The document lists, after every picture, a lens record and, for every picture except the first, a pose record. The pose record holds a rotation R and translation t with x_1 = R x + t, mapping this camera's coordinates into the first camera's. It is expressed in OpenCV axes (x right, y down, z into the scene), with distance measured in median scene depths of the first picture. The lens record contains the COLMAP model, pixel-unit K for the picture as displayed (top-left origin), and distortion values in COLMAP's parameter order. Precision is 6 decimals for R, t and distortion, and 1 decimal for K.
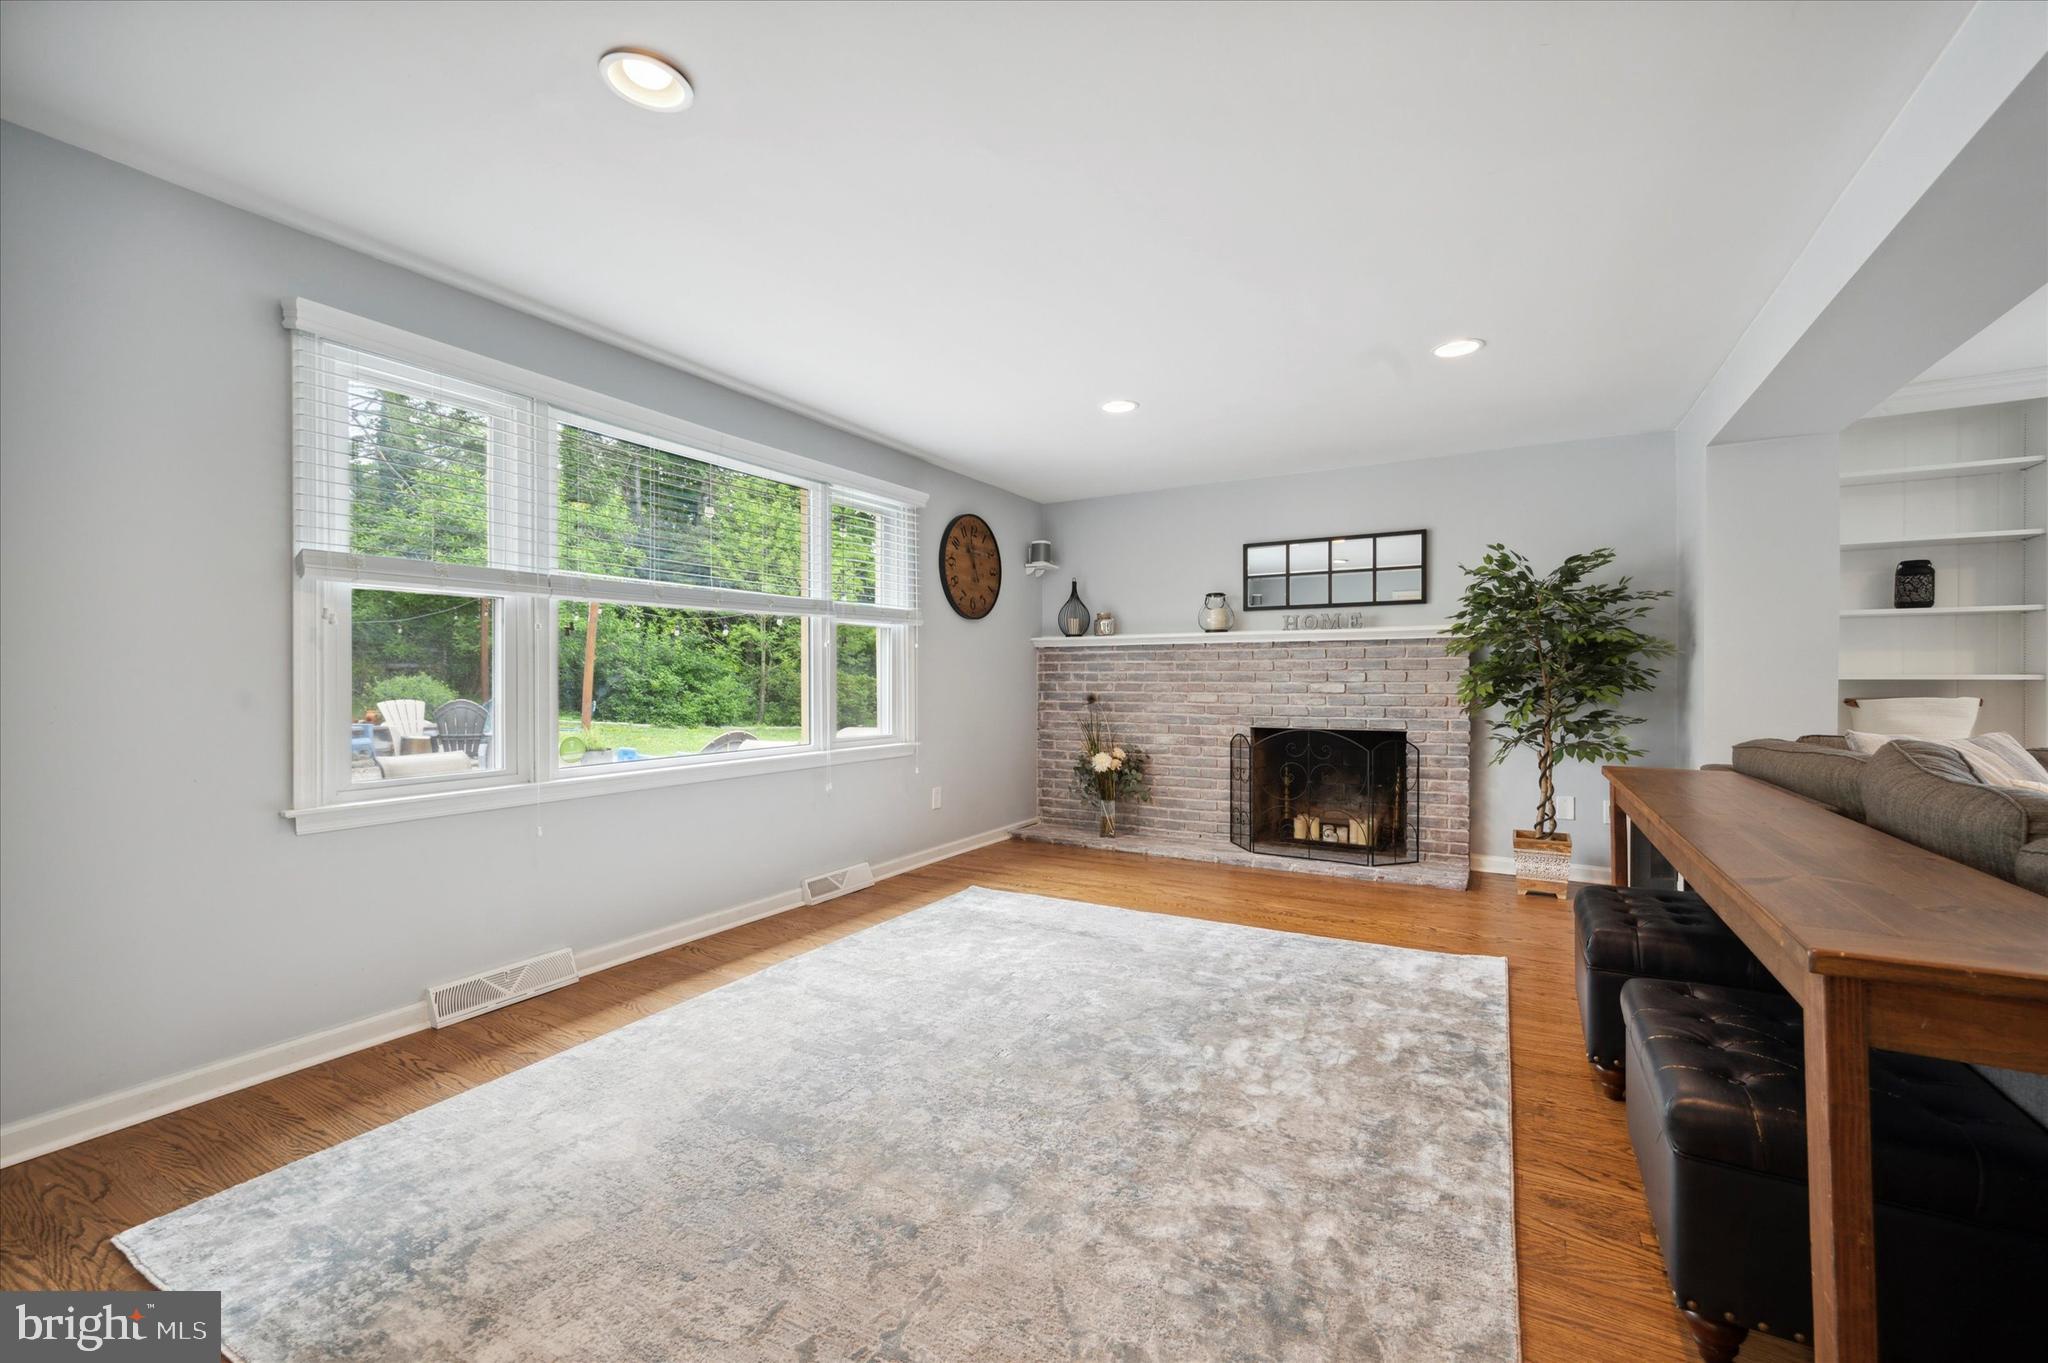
lens RADIAL K [[832.5, 0, 1024.0], [0, 832.5, 681.5], [0, 0, 1]] dist [0.001381, 0.000207]
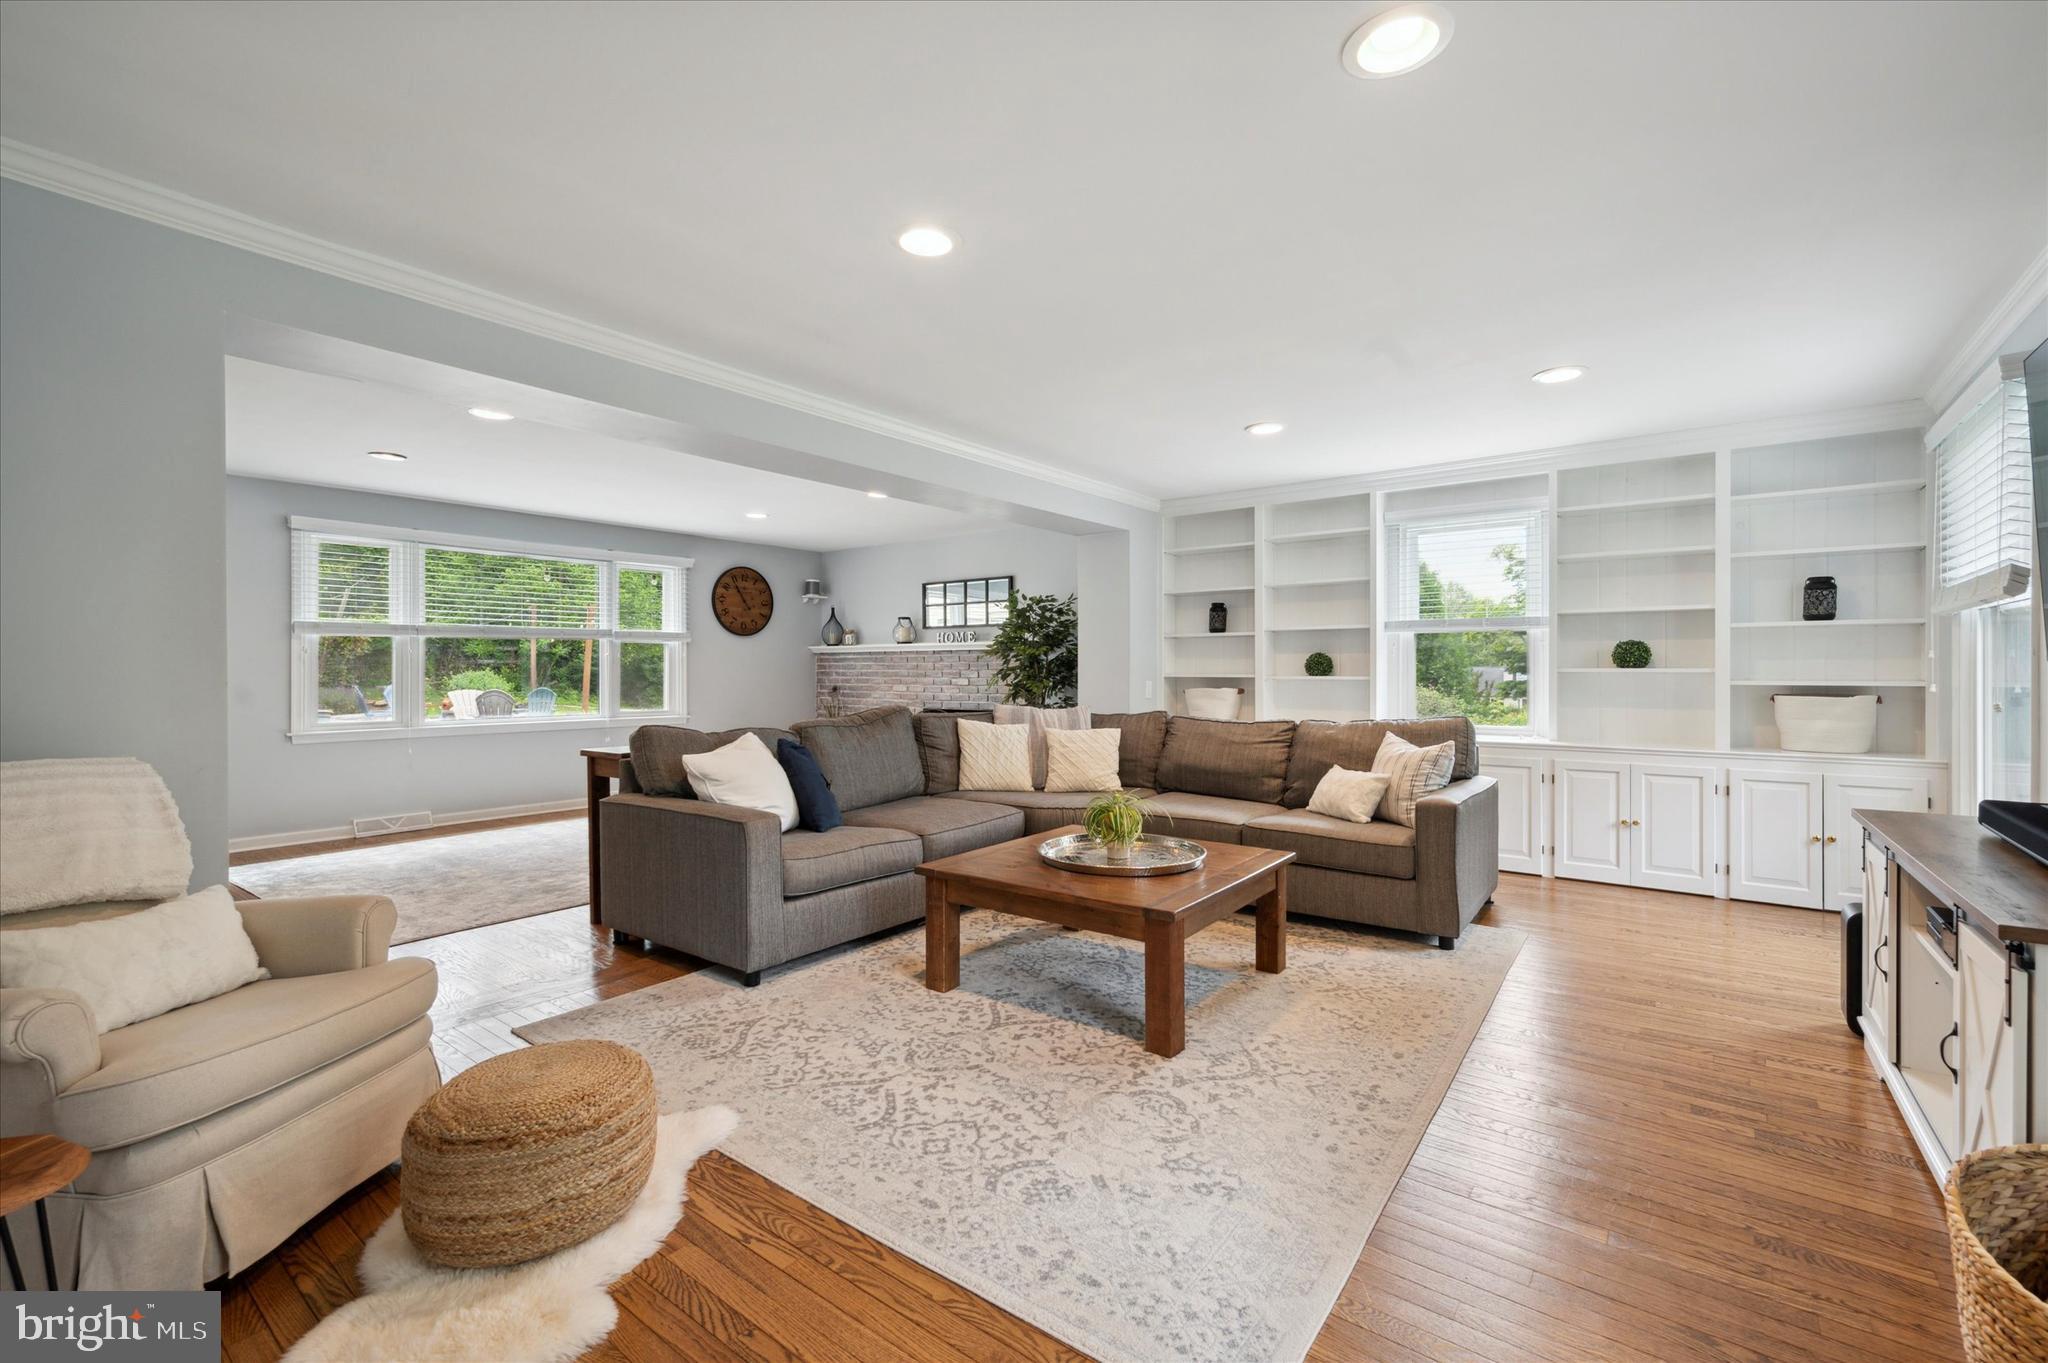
lens RADIAL K [[878.8, 0, 1024.0], [0, 878.8, 681.5], [0, 0, 1]] dist [-0.000341, -0.000025]
pose [[0.990790, 0.000988, -0.135406, 0.734999], [0.000104, 0.999968, 0.008061, -0.005419], [0.135410, -0.008001, 0.990757, -0.573215]]
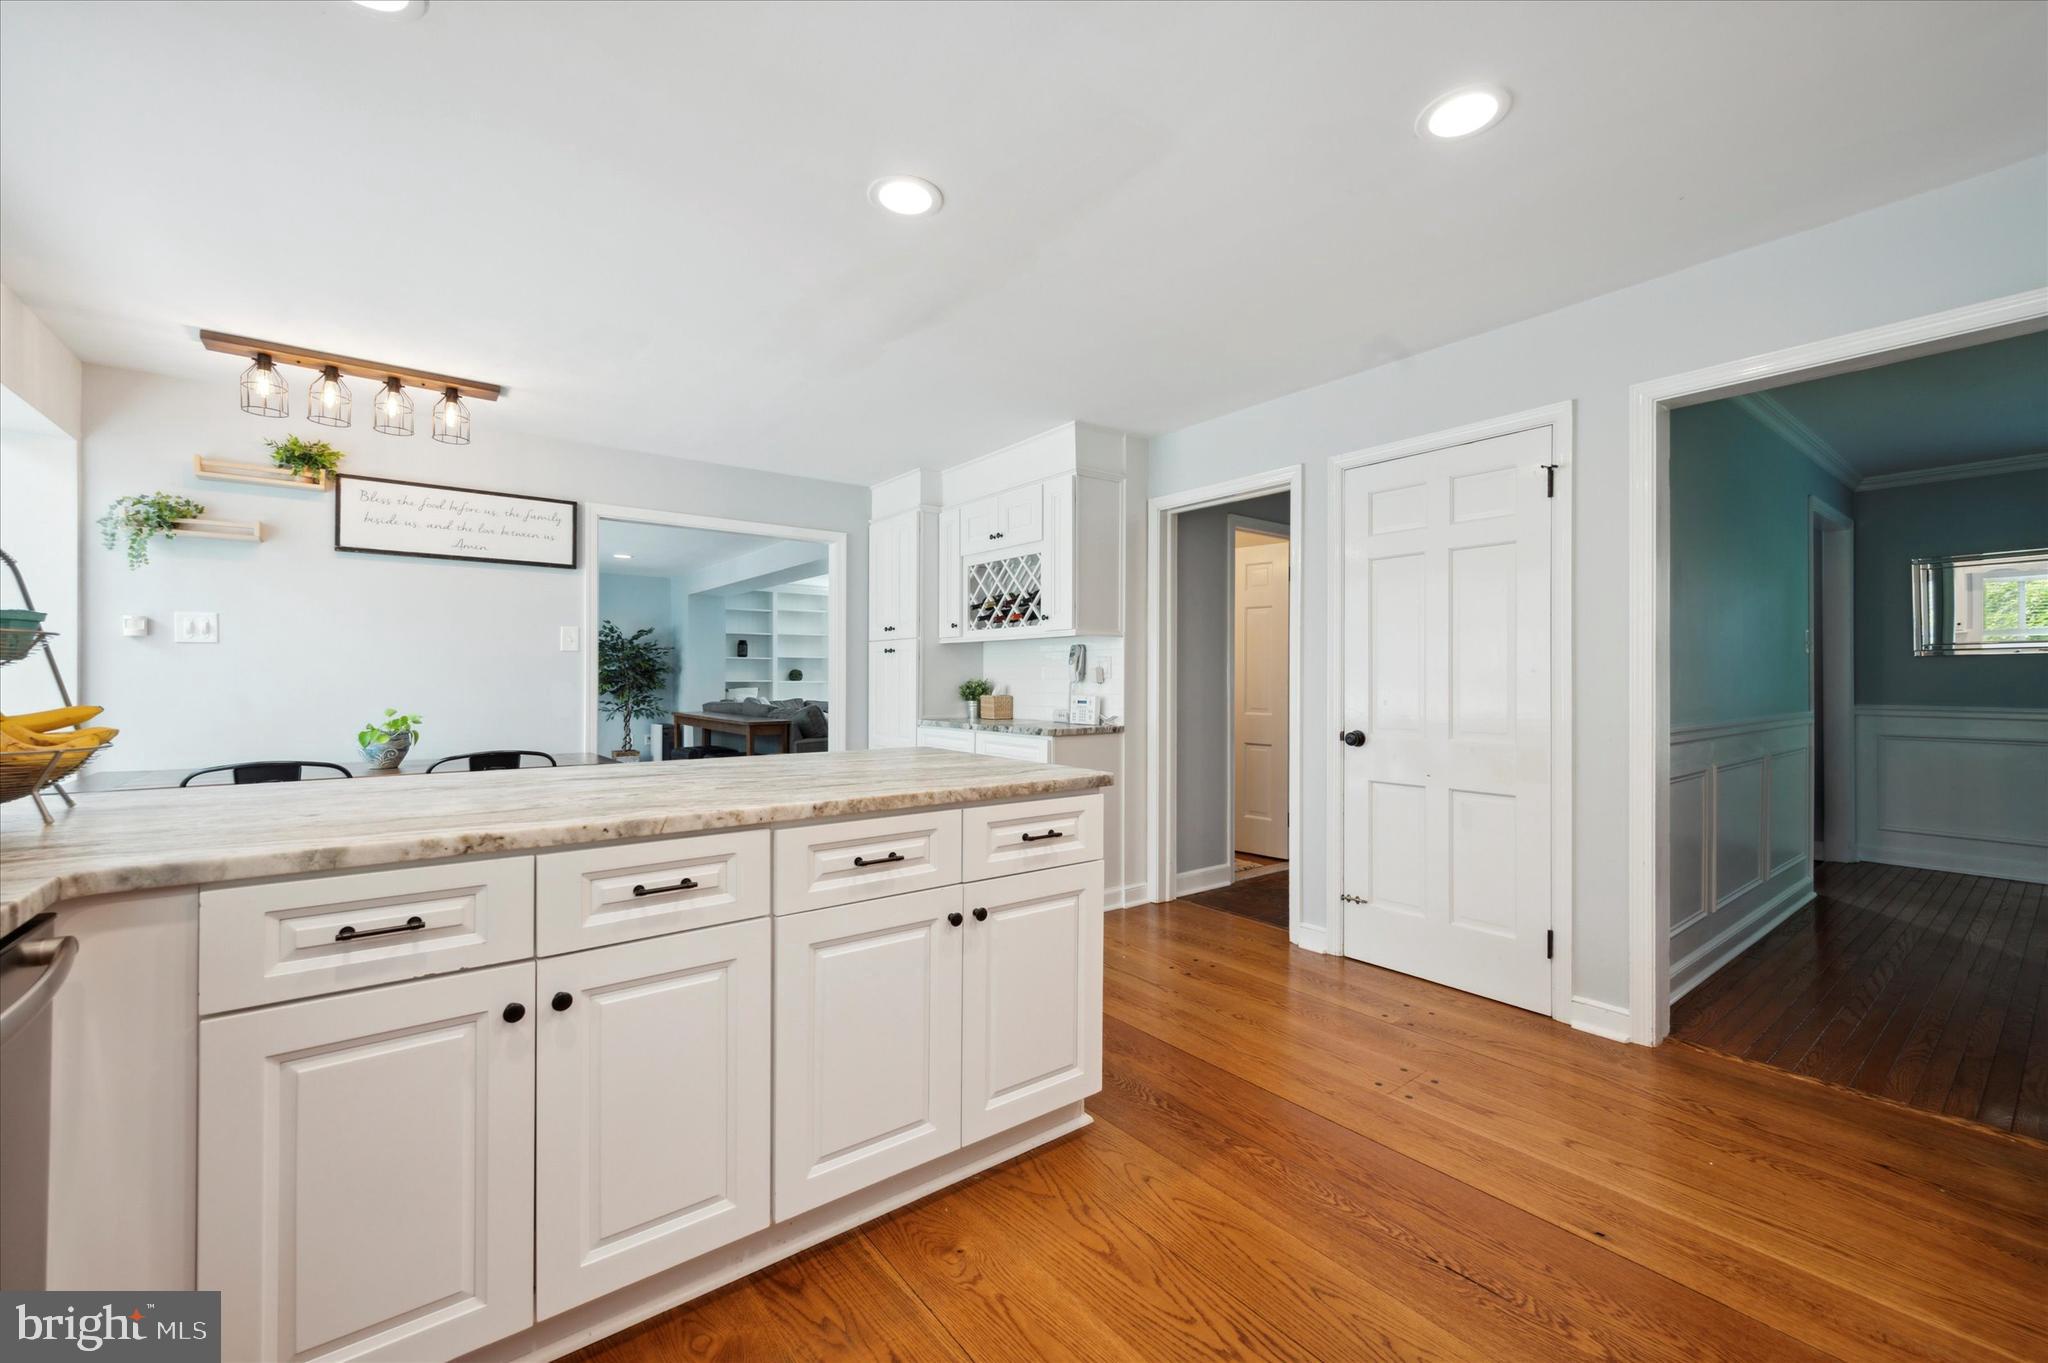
lens RADIAL K [[832.5, 0, 1024.0], [0, 832.5, 681.5], [0, 0, 1]] dist [0.001381, 0.000207]
pose [[0.392549, -0.002868, 0.919726, -0.926476], [0.002113, 0.999995, 0.002217, -0.006364], [-0.919729, 0.001074, 0.392554, -0.792796]]
